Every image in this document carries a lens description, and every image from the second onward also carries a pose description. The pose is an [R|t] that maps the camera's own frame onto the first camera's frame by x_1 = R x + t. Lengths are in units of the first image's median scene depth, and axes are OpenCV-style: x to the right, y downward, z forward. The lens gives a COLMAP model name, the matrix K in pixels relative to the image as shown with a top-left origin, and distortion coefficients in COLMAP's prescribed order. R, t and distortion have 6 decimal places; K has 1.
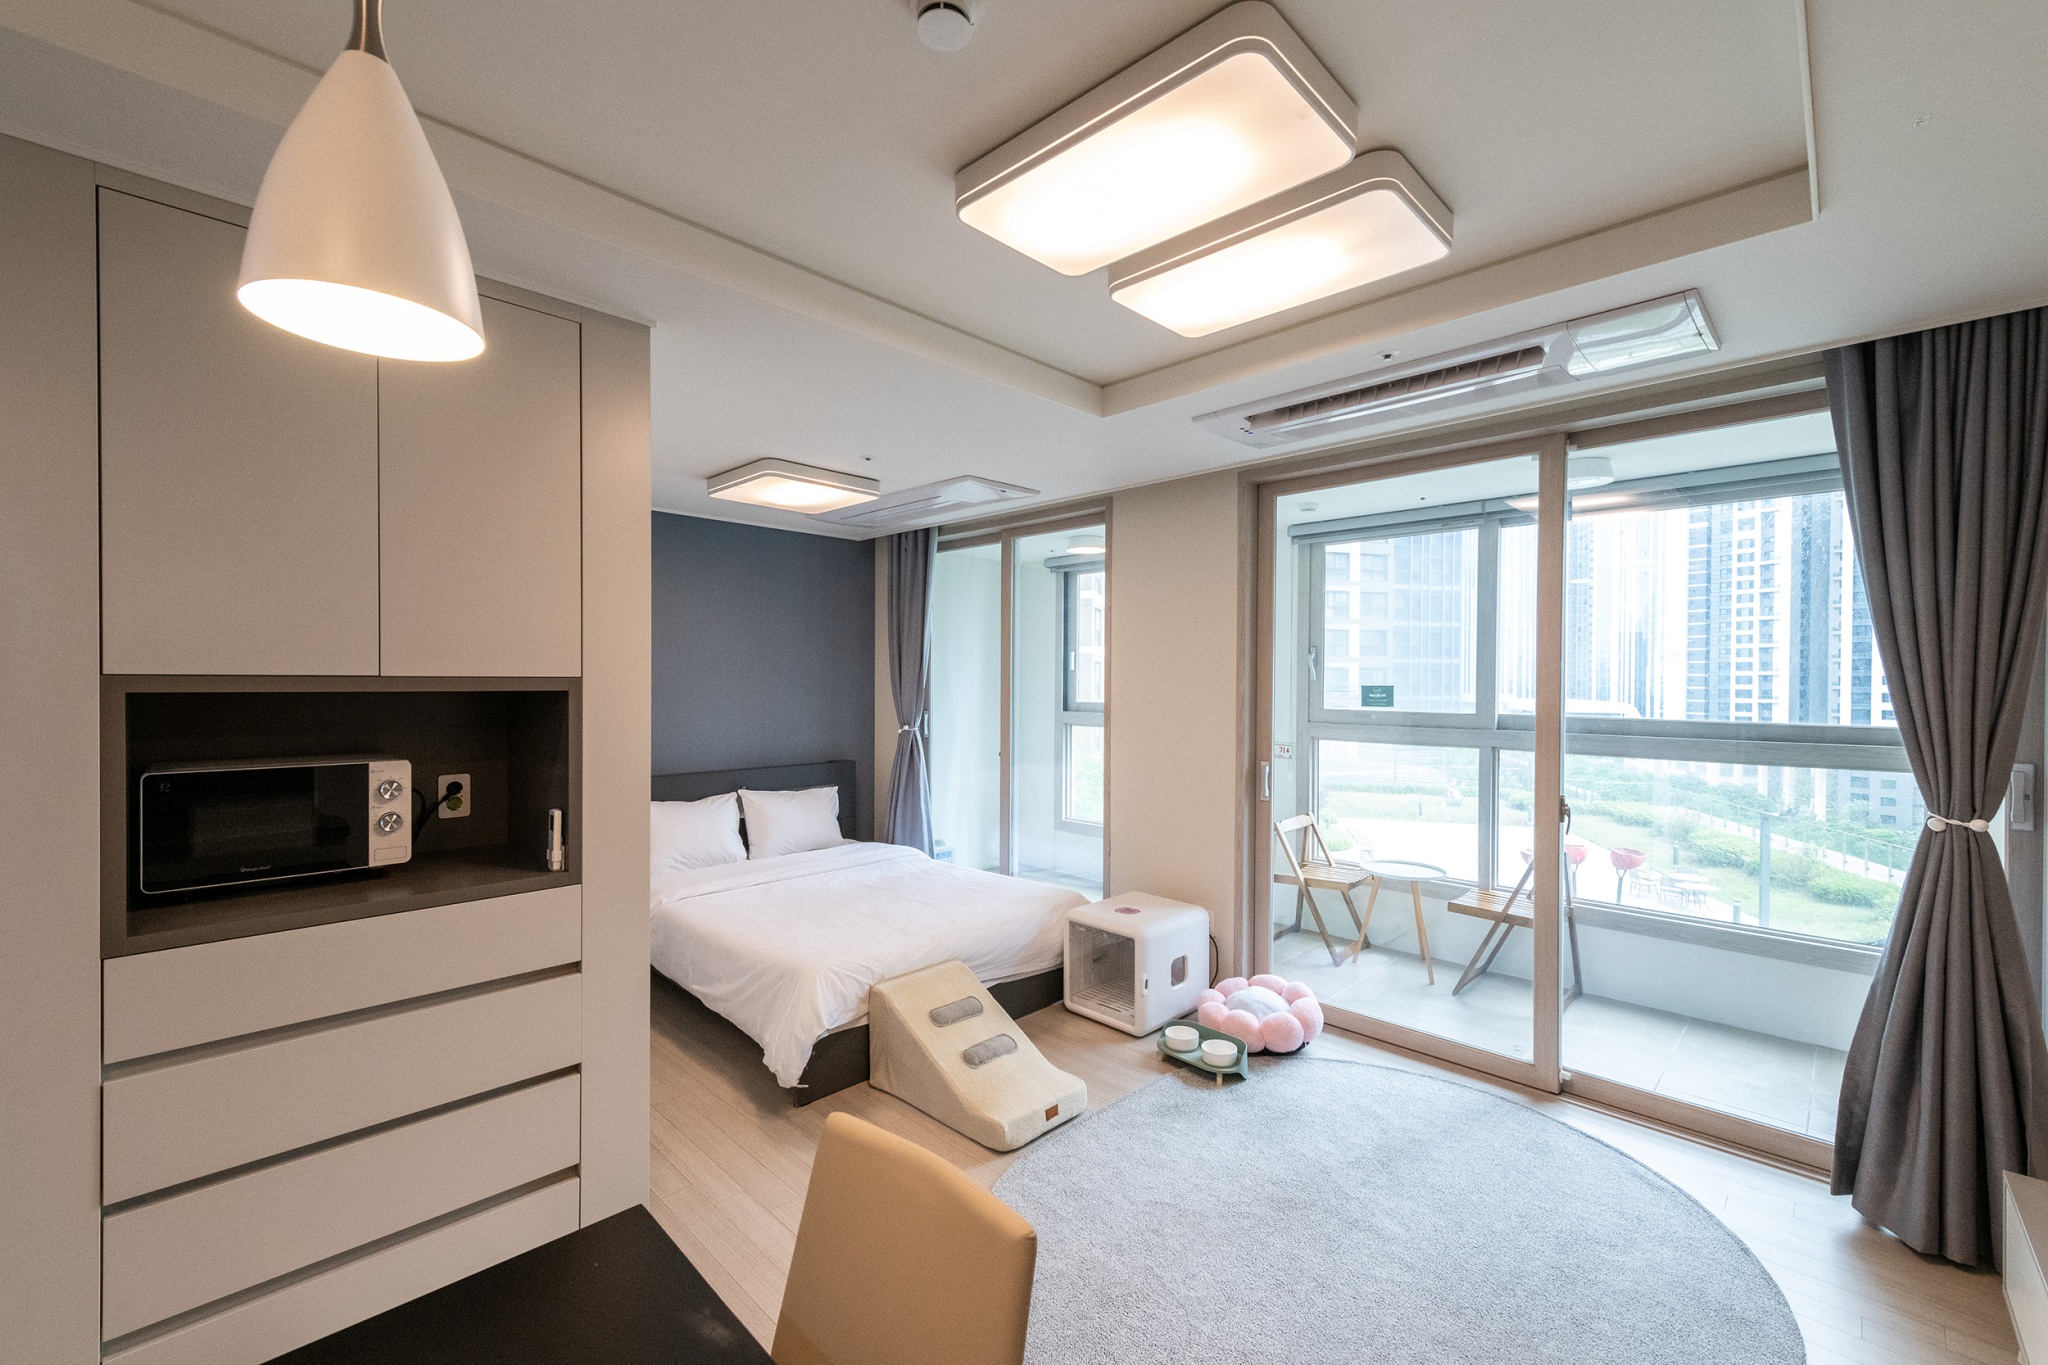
lens RADIAL K [[848.0, 0, 1024.0], [0, 848.0, 682.5], [0, 0, 1]] dist [0.015011, -0.000022]
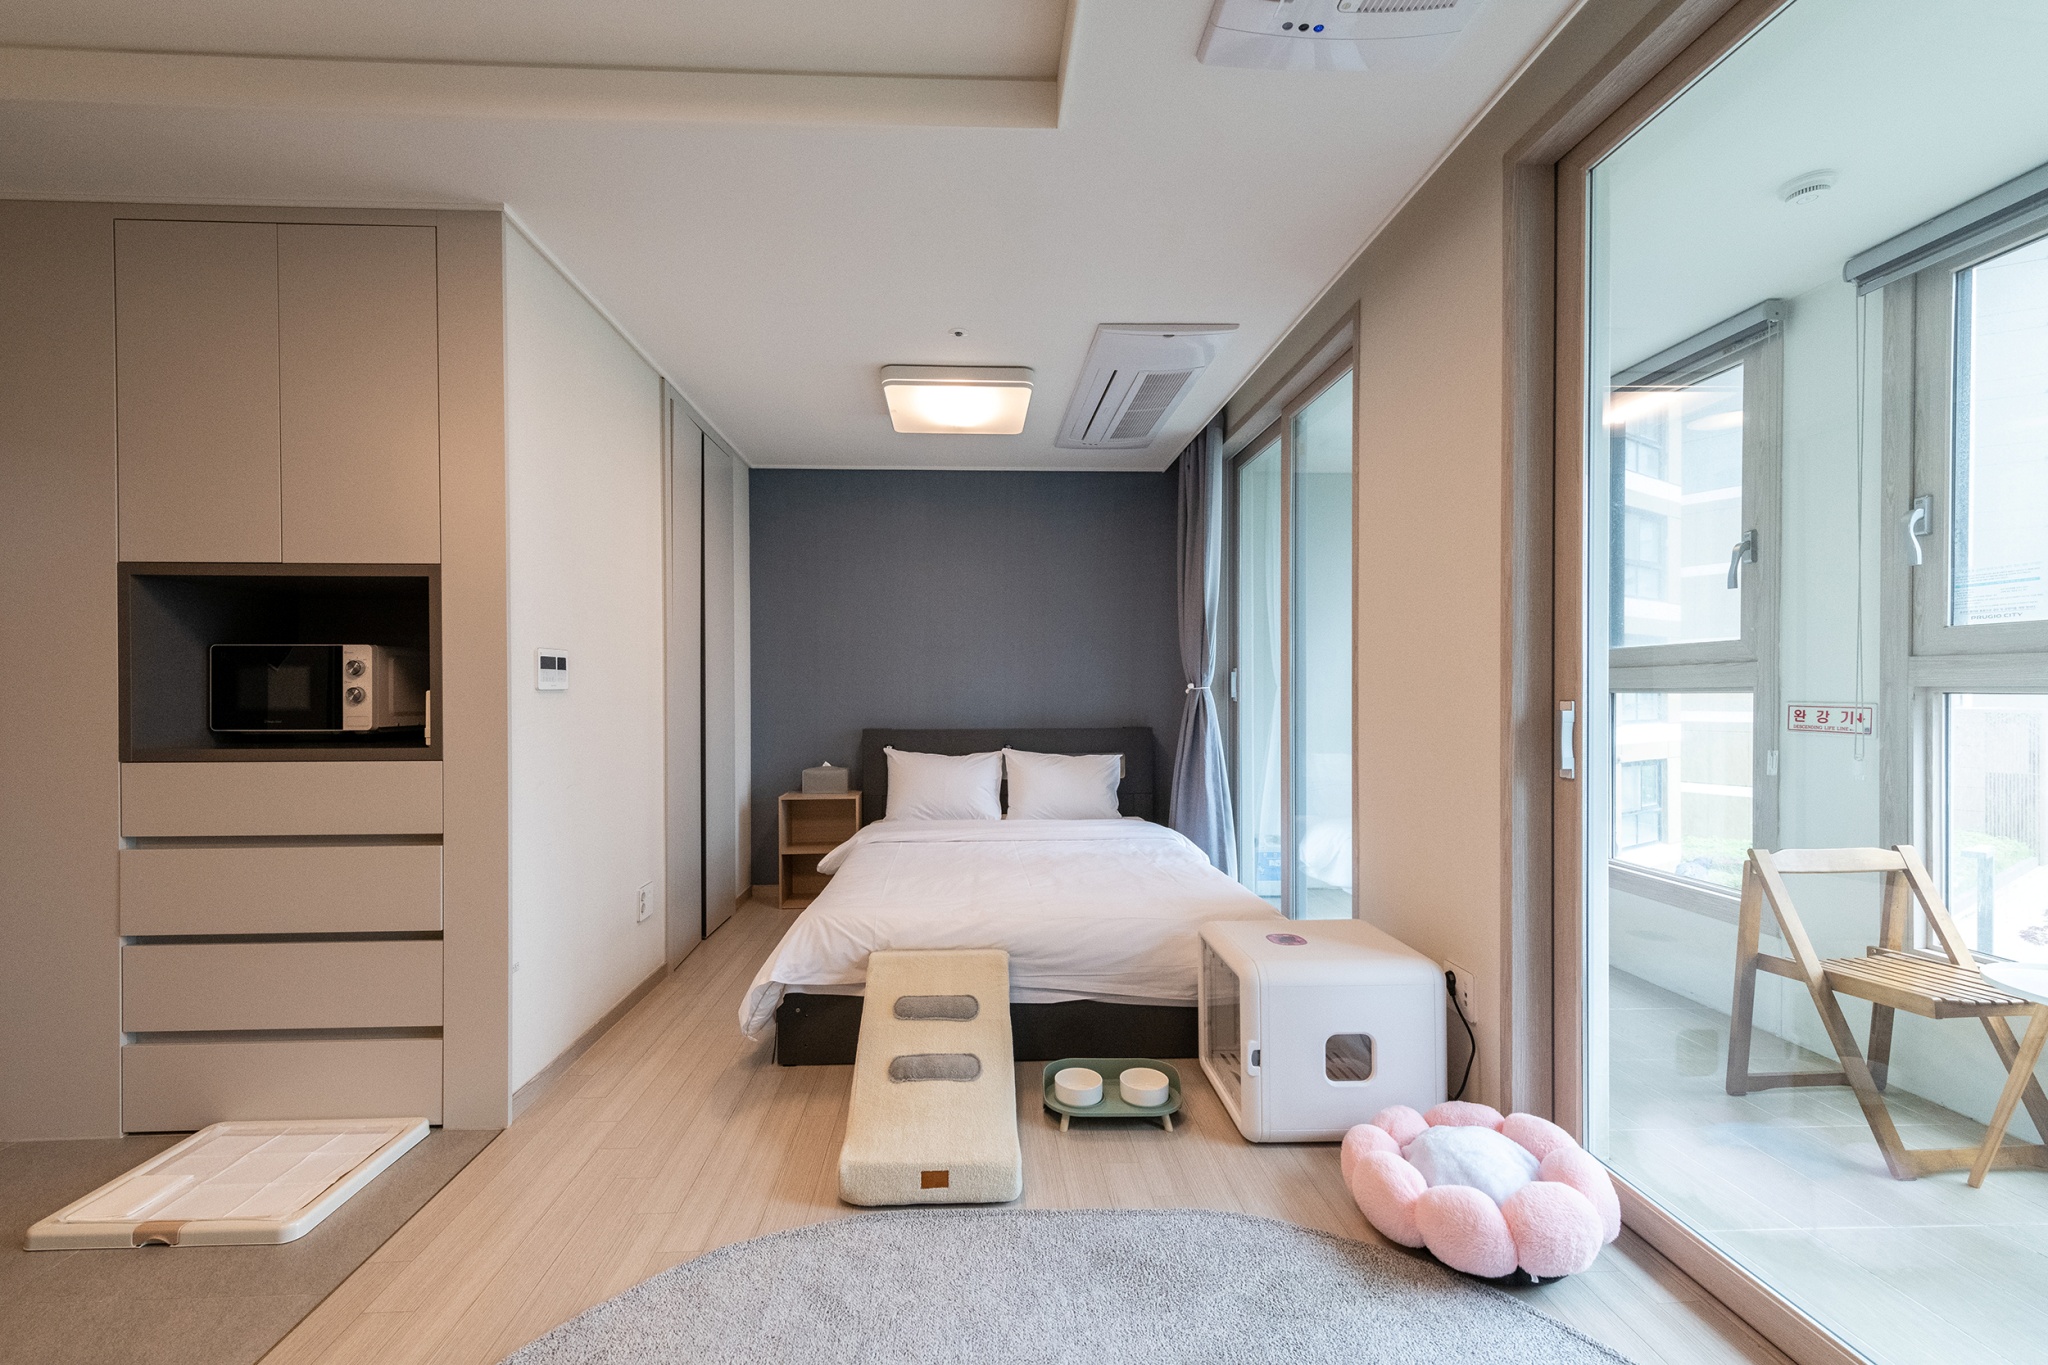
lens RADIAL K [[831.9, 0, 996.7], [0, 831.9, 700.8], [0, 0, 1]] dist [0.018096, -0.005040]
pose [[0.723611, -0.002235, -0.690205, 0.426456], [0.003548, 0.999994, 0.000482, 0.101393], [0.690199, -0.002797, 0.723614, 0.448660]]
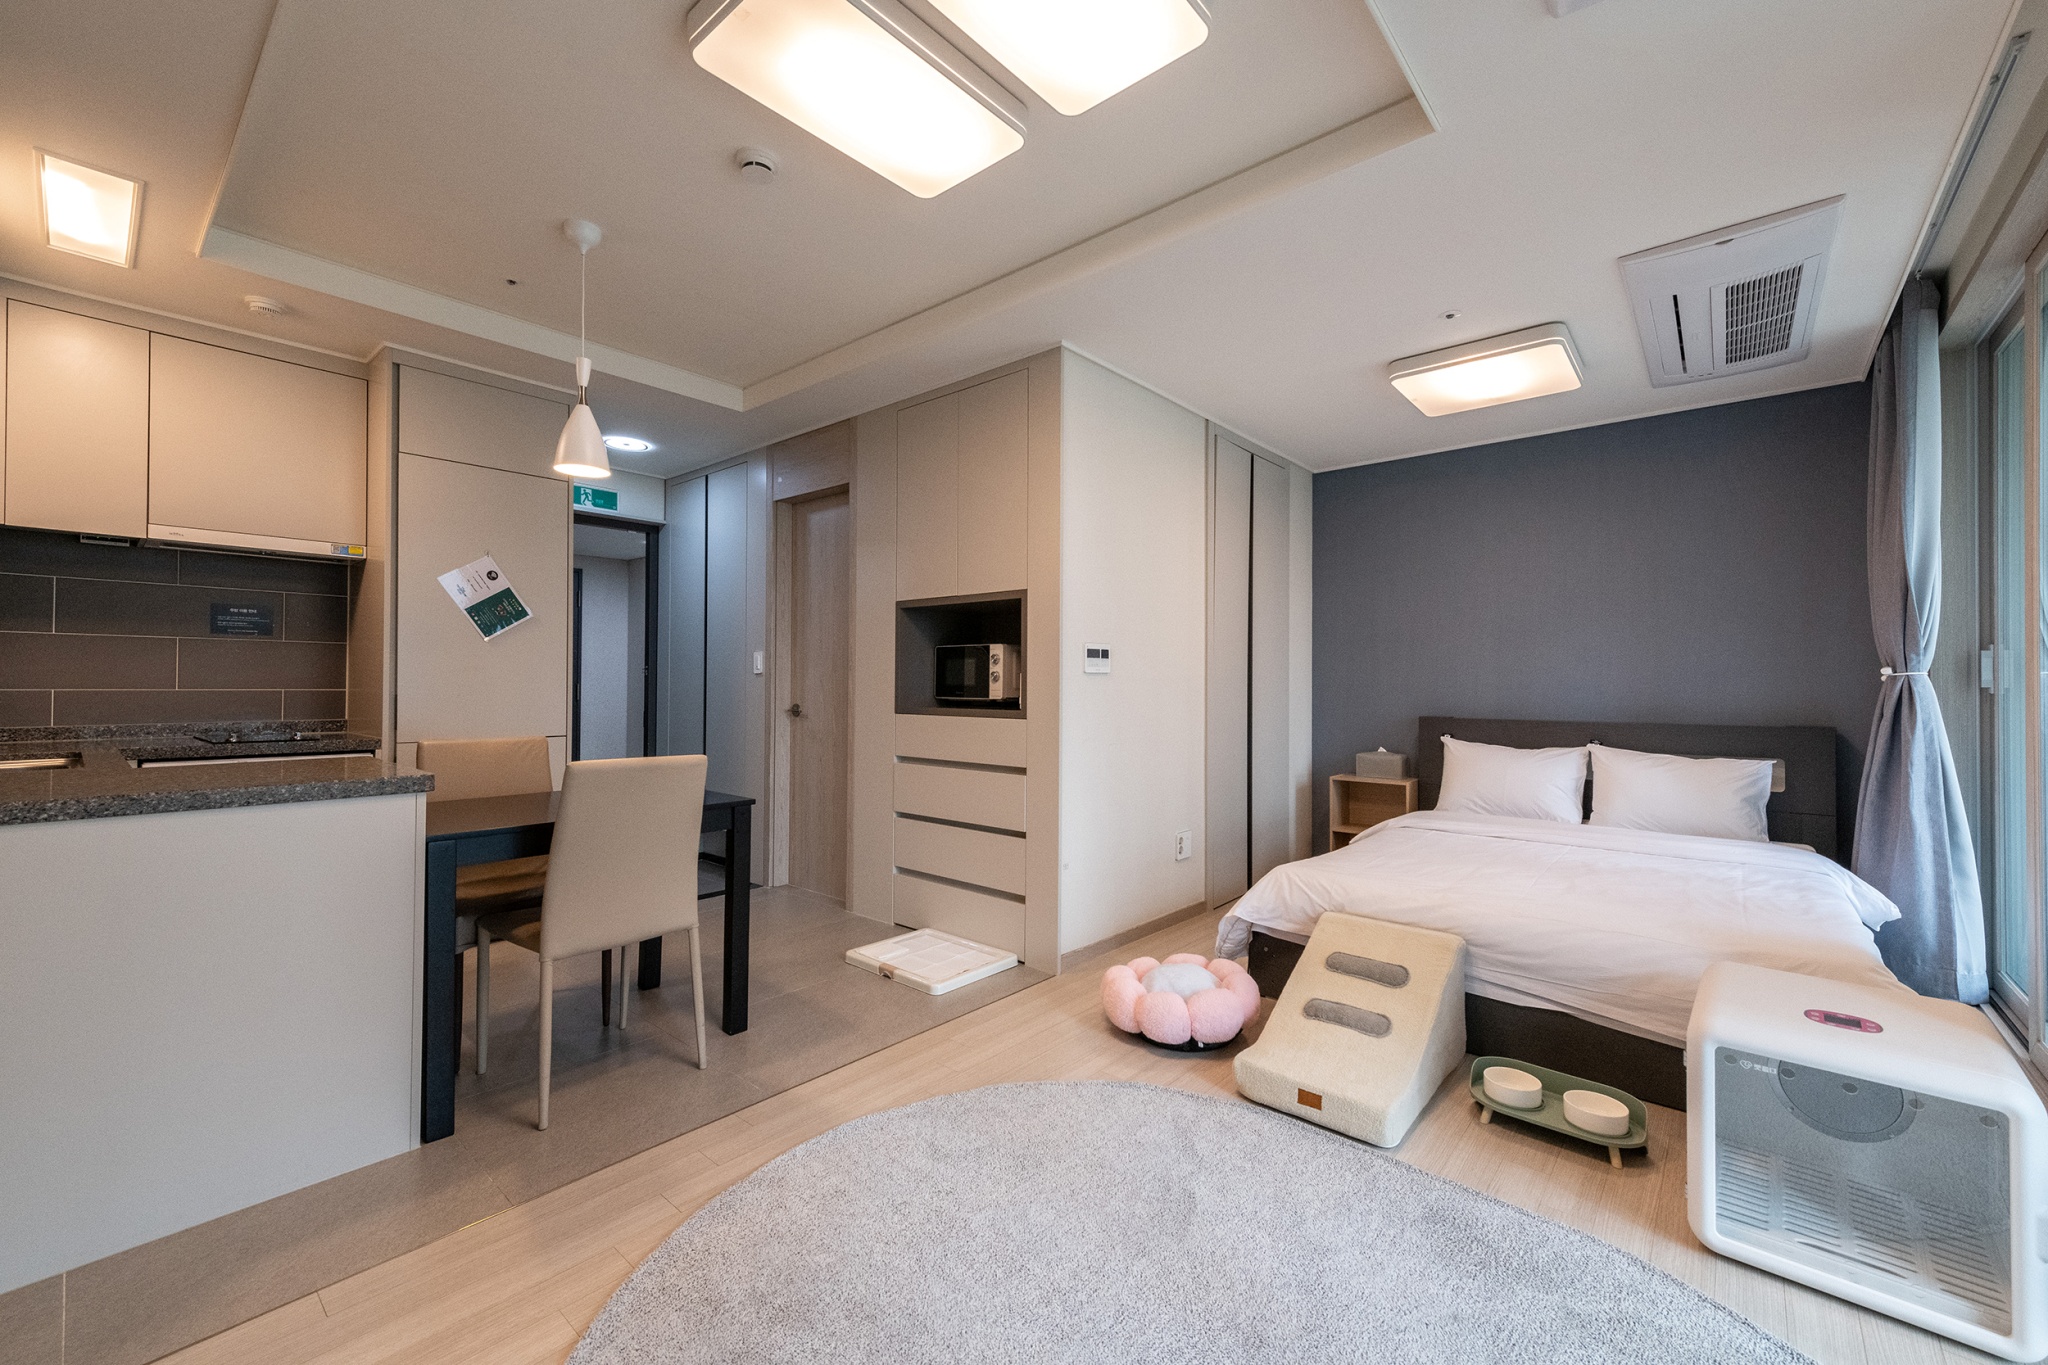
lens RADIAL K [[818.0, 0, 1024.0], [0, 818.0, 682.5], [0, 0, 1]] dist [0.015468, -0.000084]
pose [[0.056571, -0.008573, -0.998362, 0.617857], [-0.011767, 0.999888, -0.009253, 0.112299], [0.998329, 0.012271, 0.056464, 0.563074]]
